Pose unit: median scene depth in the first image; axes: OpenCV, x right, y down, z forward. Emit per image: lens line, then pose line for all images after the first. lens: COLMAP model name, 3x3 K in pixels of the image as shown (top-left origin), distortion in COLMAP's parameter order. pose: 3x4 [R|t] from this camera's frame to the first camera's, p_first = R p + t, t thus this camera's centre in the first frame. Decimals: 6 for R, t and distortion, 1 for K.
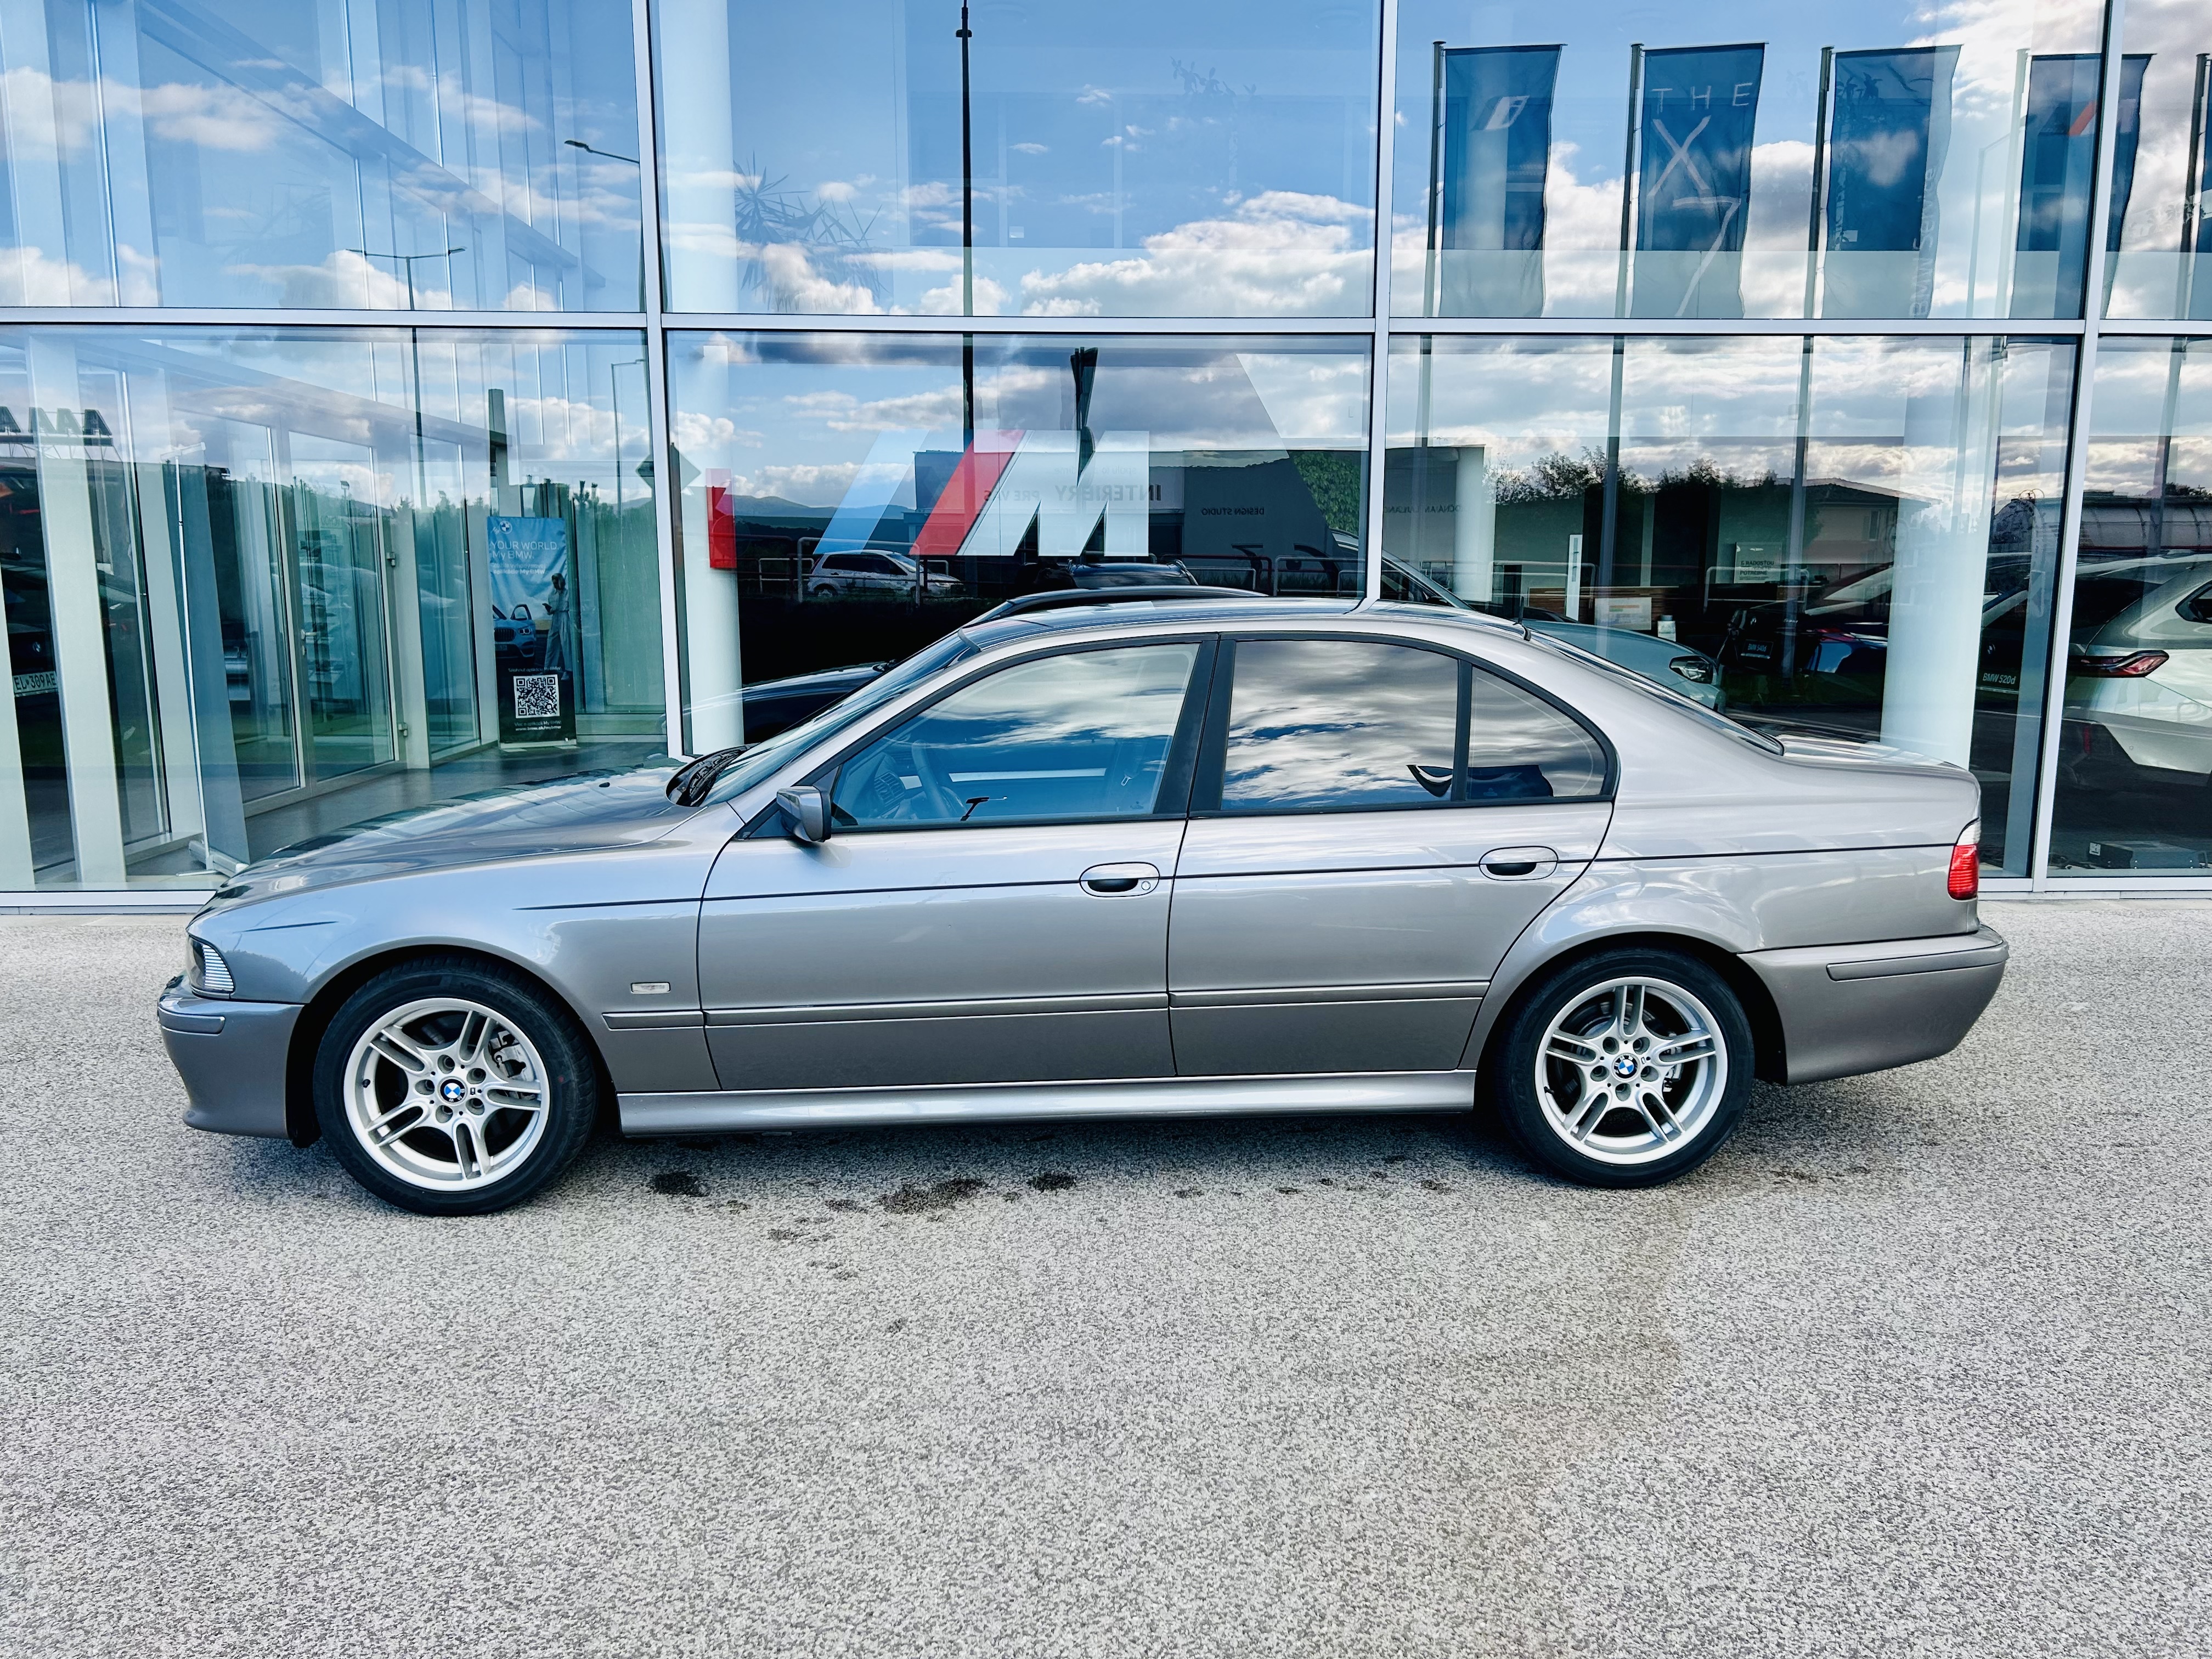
lens RADIAL K [[1684.3, 0, 1106.0], [0, 1684.3, 829.5], [0, 0, 1]] dist [0.097517, -0.121678]
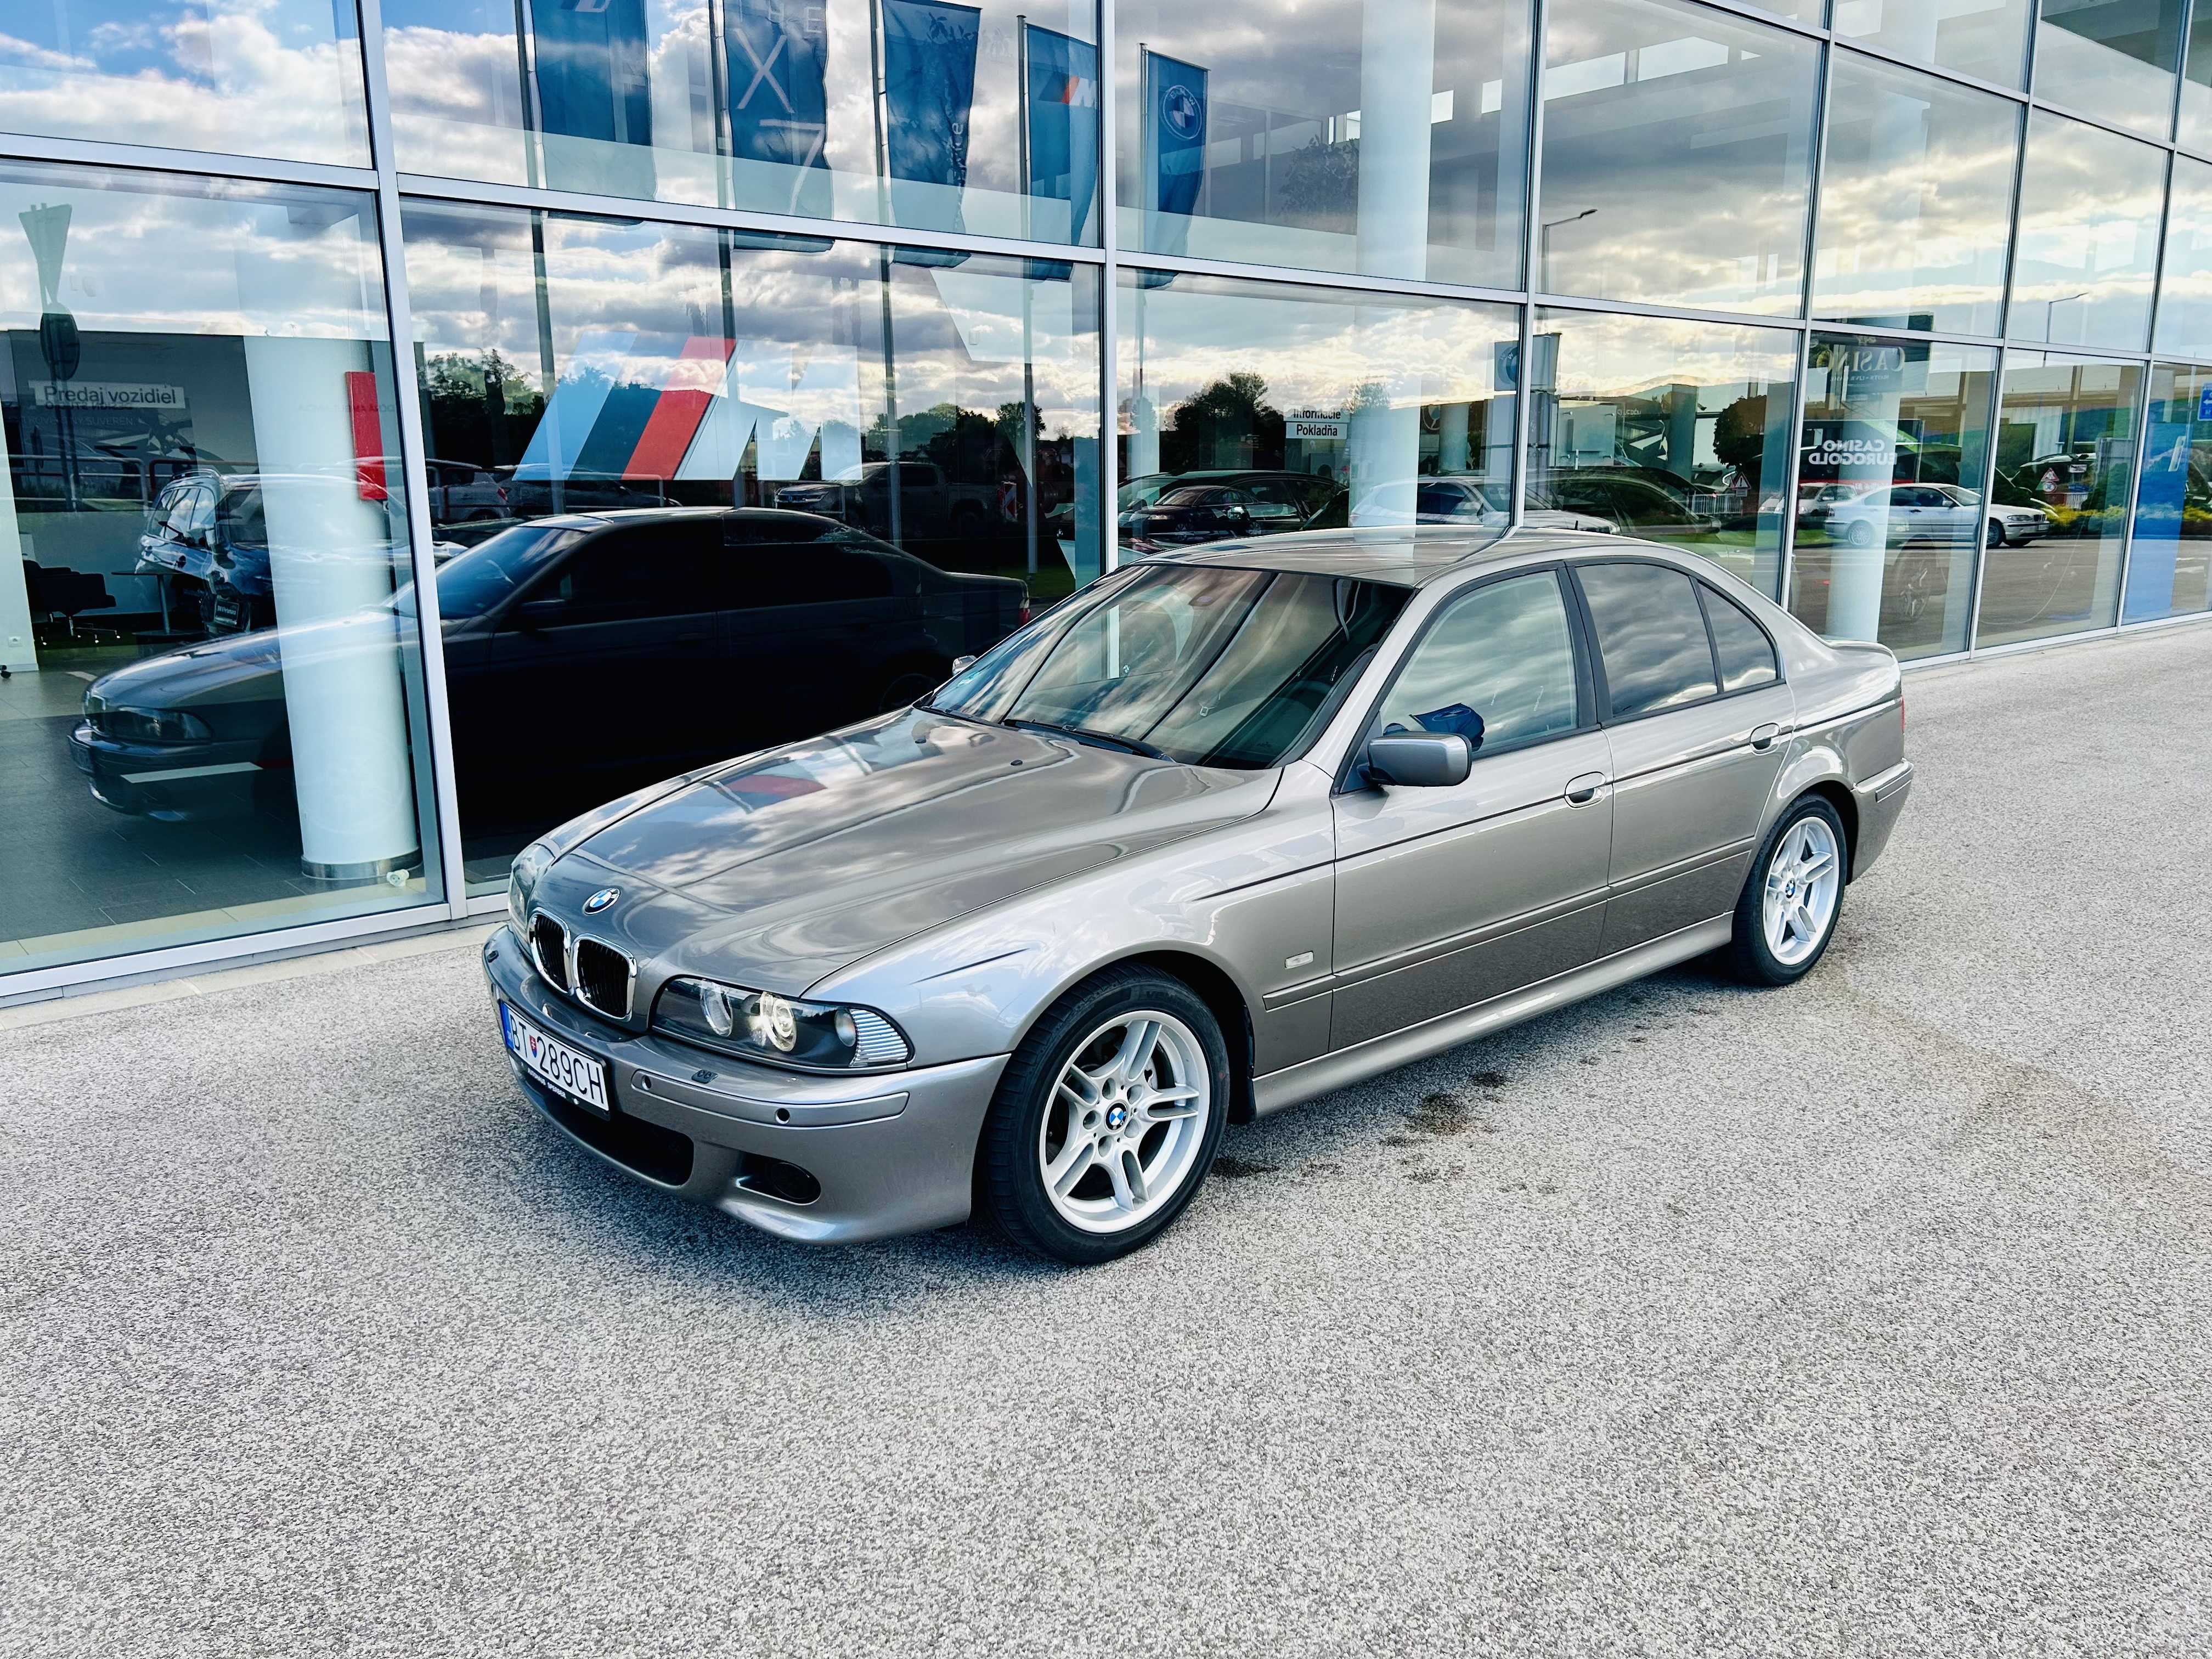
lens RADIAL K [[1676.3, 0, 1105.0], [0, 1676.3, 864.4], [0, 0, 1]] dist [0.003995, -0.000335]
pose [[0.790915, -0.144590, 0.594598, -0.862540], [0.100967, 0.989201, 0.106245, -0.065986], [-0.603538, -0.023996, 0.796973, 0.311506]]
